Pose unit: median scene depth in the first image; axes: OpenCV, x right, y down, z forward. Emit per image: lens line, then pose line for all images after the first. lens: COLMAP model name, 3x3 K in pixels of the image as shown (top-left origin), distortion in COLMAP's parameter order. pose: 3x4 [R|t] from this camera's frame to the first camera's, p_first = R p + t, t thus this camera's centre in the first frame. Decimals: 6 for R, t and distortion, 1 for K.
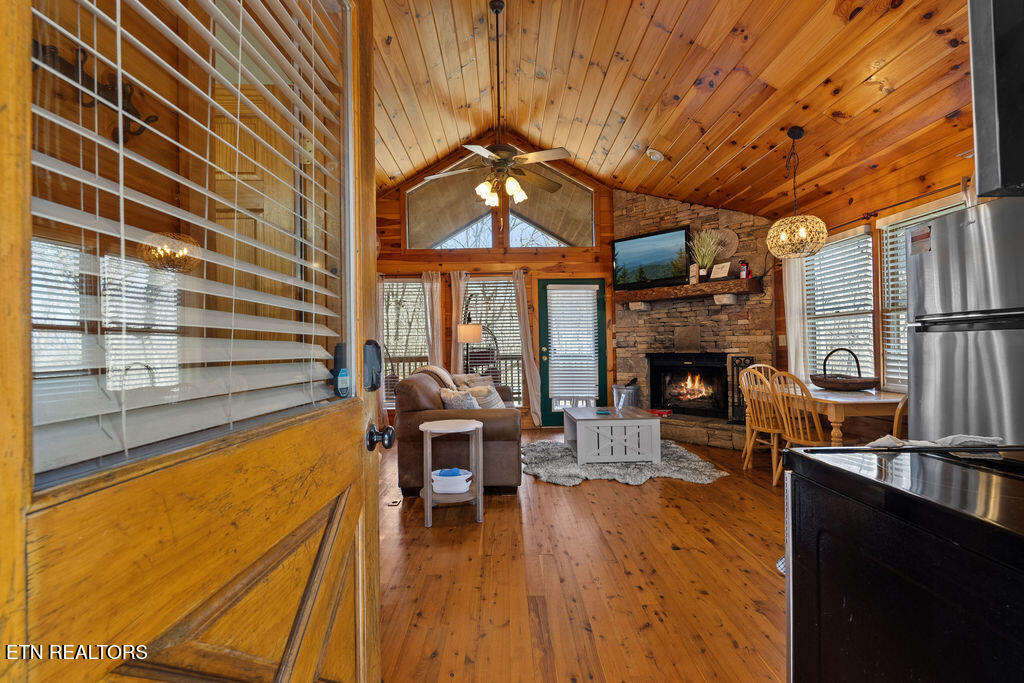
lens RADIAL K [[448.5, 0, 508.6], [0, 448.5, 344.3], [0, 0, 1]] dist [-0.006736, 0.002007]
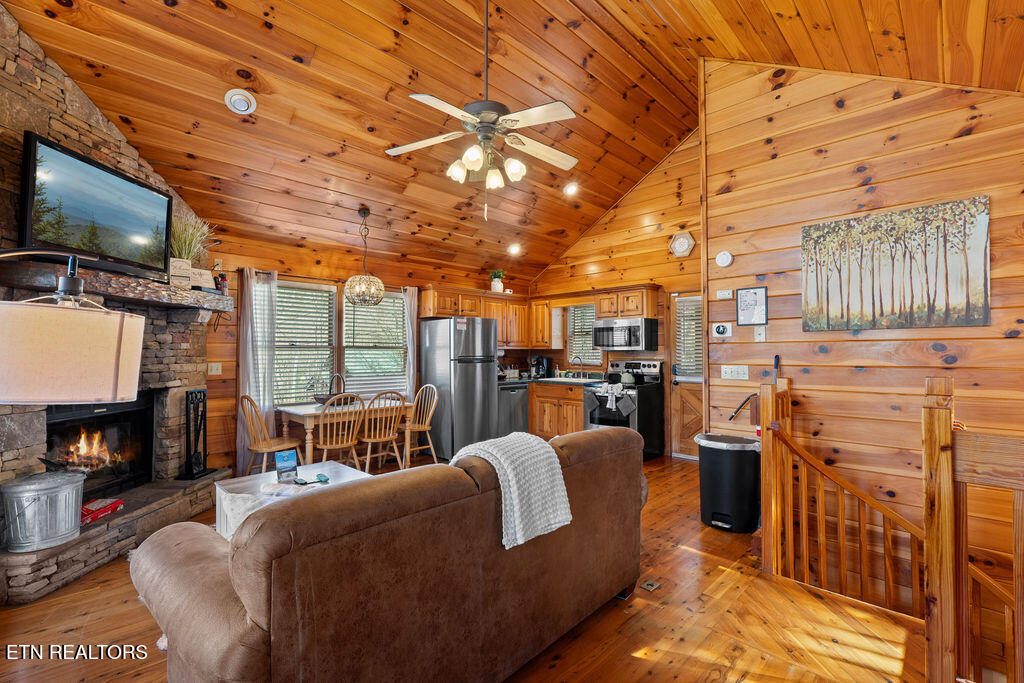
lens RADIAL K [[448.5, 0, 509.5], [0, 448.5, 343.3], [0, 0, 1]] dist [-0.006736, 0.002007]
pose [[-0.703282, 0.030919, 0.710238, -0.534644], [0.009291, 0.999368, -0.034306, -0.028123], [-0.710850, -0.017528, -0.703125, 1.435227]]
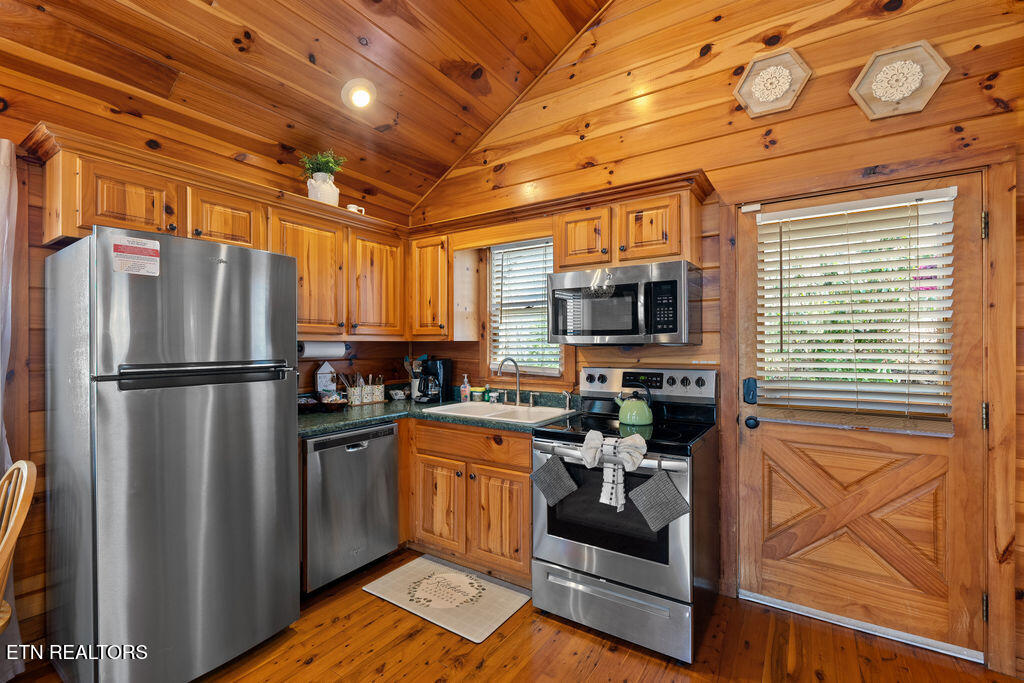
lens RADIAL K [[448.5, 0, 508.6], [0, 448.5, 343.9], [0, 0, 1]] dist [-0.006736, 0.002007]
pose [[-0.828226, 0.019789, 0.560044, 0.038989], [0.013664, 0.999792, -0.015121, -0.045113], [-0.560227, -0.004871, -0.828325, 0.725053]]
